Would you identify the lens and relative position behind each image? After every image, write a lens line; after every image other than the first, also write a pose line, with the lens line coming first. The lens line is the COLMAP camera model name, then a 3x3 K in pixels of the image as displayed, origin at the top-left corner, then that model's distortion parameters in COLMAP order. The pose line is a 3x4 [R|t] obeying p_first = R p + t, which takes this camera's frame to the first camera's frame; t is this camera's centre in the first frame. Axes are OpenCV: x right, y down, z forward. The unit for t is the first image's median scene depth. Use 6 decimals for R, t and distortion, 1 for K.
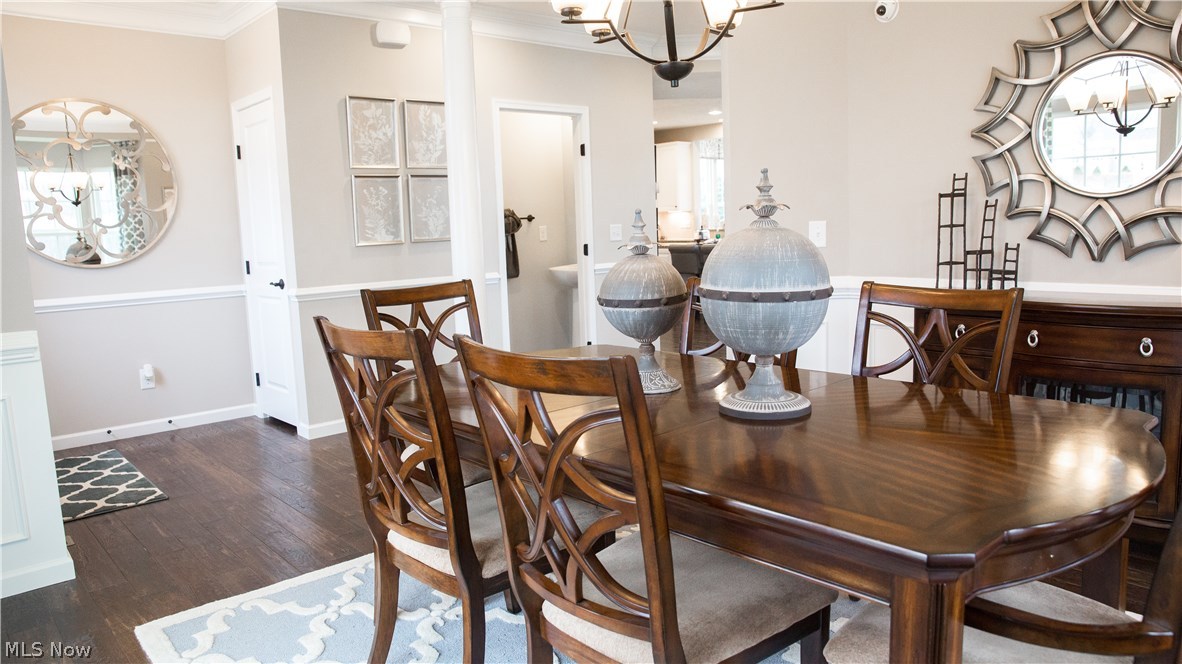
lens RADIAL K [[872.4, 0, 590.5], [0, 872.4, 330.9], [0, 0, 1]] dist [-0.004583, -0.000673]
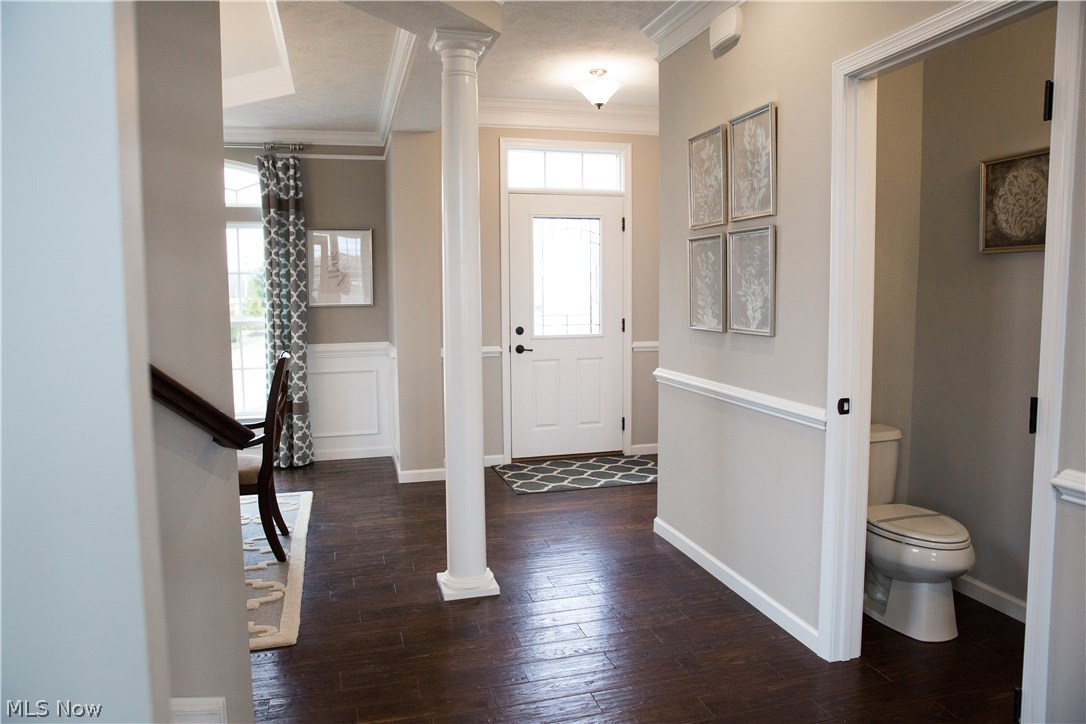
lens RADIAL K [[755.3, 0, 543.4], [0, 755.3, 362.4], [0, 0, 1]] dist [-0.070923, 0.066819]
pose [[-0.461056, 0.125652, -0.878430, 0.375081], [-0.094593, 0.977324, 0.189446, -0.175305], [0.882315, 0.170438, -0.438716, 1.133439]]
